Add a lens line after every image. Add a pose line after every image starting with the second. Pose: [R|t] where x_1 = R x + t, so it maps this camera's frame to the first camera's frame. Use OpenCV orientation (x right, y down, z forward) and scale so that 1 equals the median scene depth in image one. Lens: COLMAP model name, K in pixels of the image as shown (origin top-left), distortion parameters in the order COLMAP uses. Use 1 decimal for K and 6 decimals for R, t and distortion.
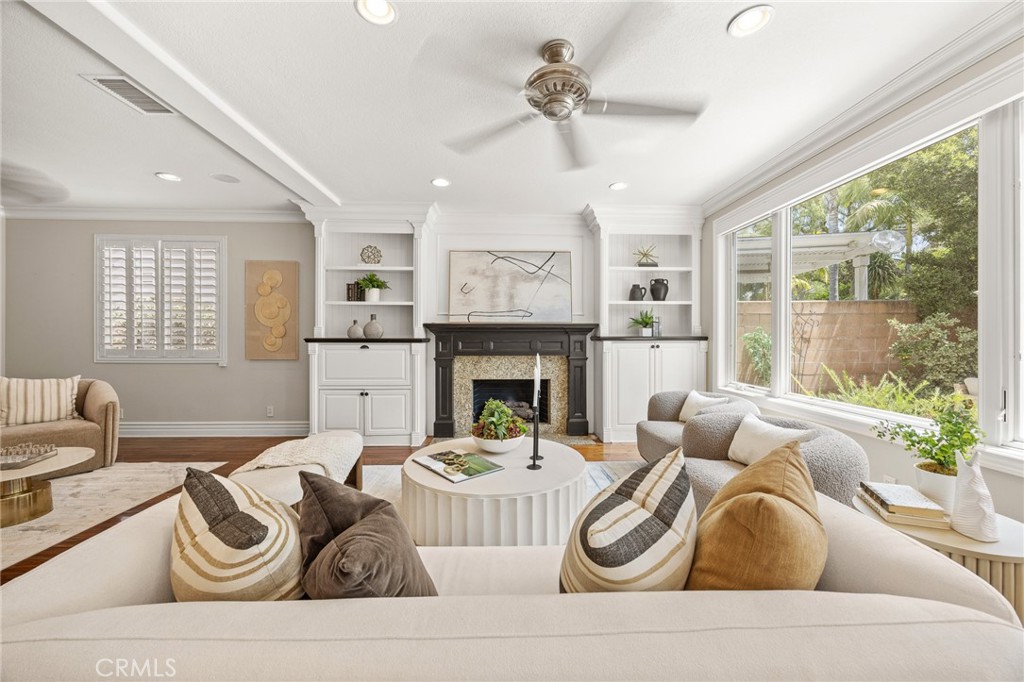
lens RADIAL K [[389.3, 0, 512.5], [0, 389.3, 334.3], [0, 0, 1]] dist [-0.003292, -0.000051]
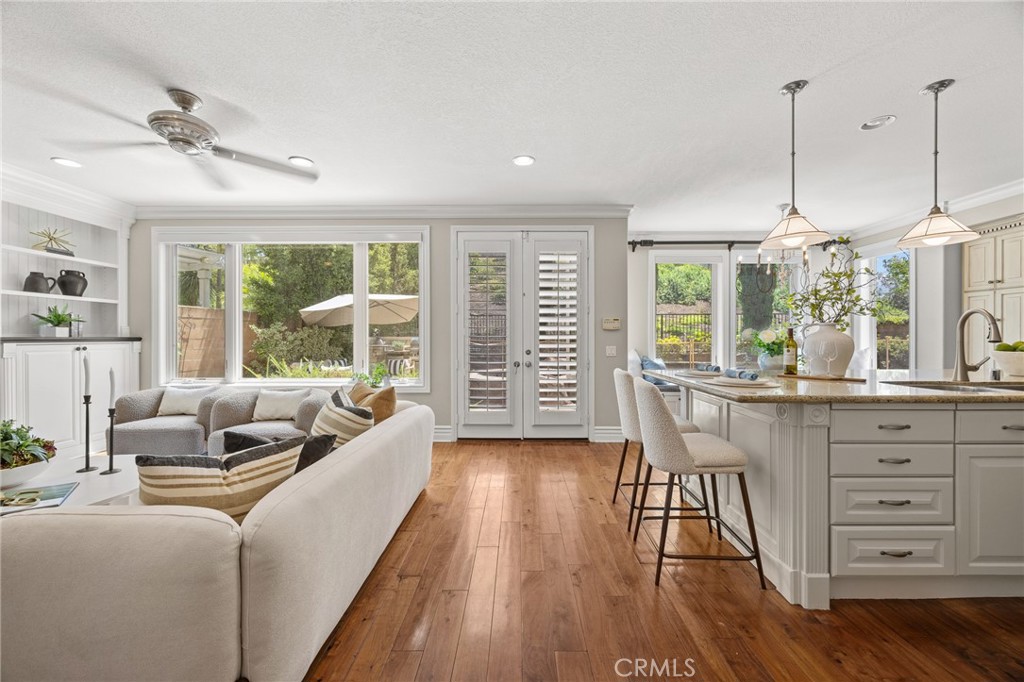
lens RADIAL K [[389.3, 0, 514.2], [0, 389.3, 339.2], [0, 0, 1]] dist [-0.003292, -0.000051]
pose [[0.045688, -0.004726, 0.998945, -0.447229], [-0.000971, 0.999988, 0.004775, 0.004906], [-0.998955, -0.001189, 0.045683, -0.016913]]
